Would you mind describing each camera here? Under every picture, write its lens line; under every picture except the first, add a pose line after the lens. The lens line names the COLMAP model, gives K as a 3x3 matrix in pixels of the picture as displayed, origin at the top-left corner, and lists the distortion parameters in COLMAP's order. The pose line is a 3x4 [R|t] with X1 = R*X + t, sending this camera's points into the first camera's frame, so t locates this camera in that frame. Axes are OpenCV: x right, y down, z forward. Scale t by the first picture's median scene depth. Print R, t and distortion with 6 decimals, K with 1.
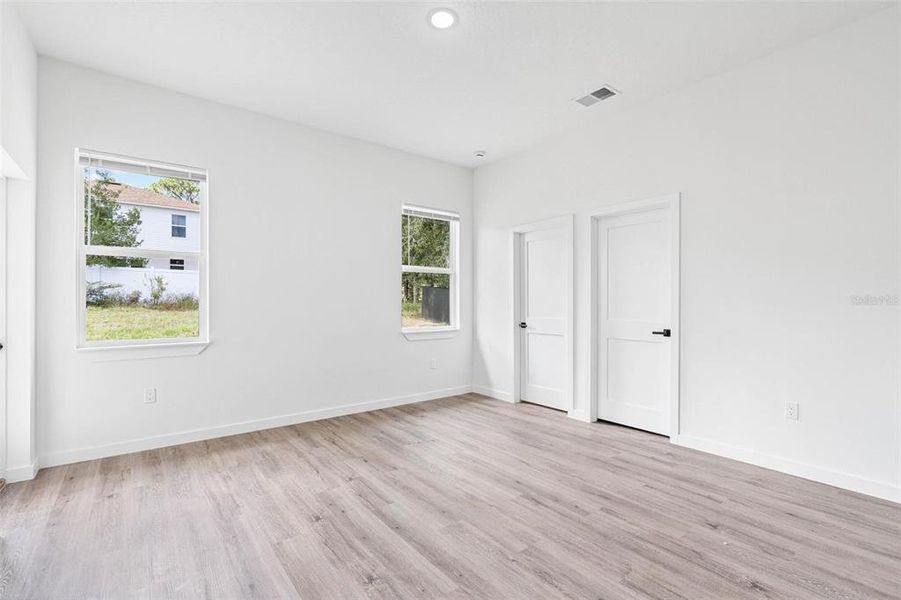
lens RADIAL K [[404.5, 0, 450.5], [0, 404.5, 300.0], [0, 0, 1]] dist [-0.009829, 0.000364]
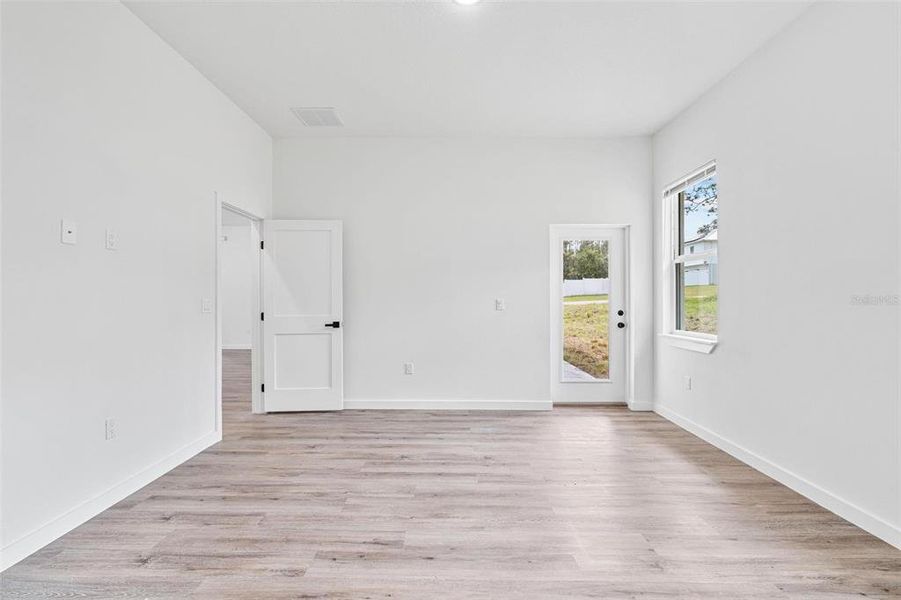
lens RADIAL K [[432.9, 0, 466.8], [0, 432.9, 300.3], [0, 0, 1]] dist [-0.000892, -0.000666]
pose [[-0.611940, 0.002779, -0.790899, 0.855879], [0.006518, 0.999978, -0.001529, 0.006037], [0.790877, -0.006090, -0.611944, 1.796259]]
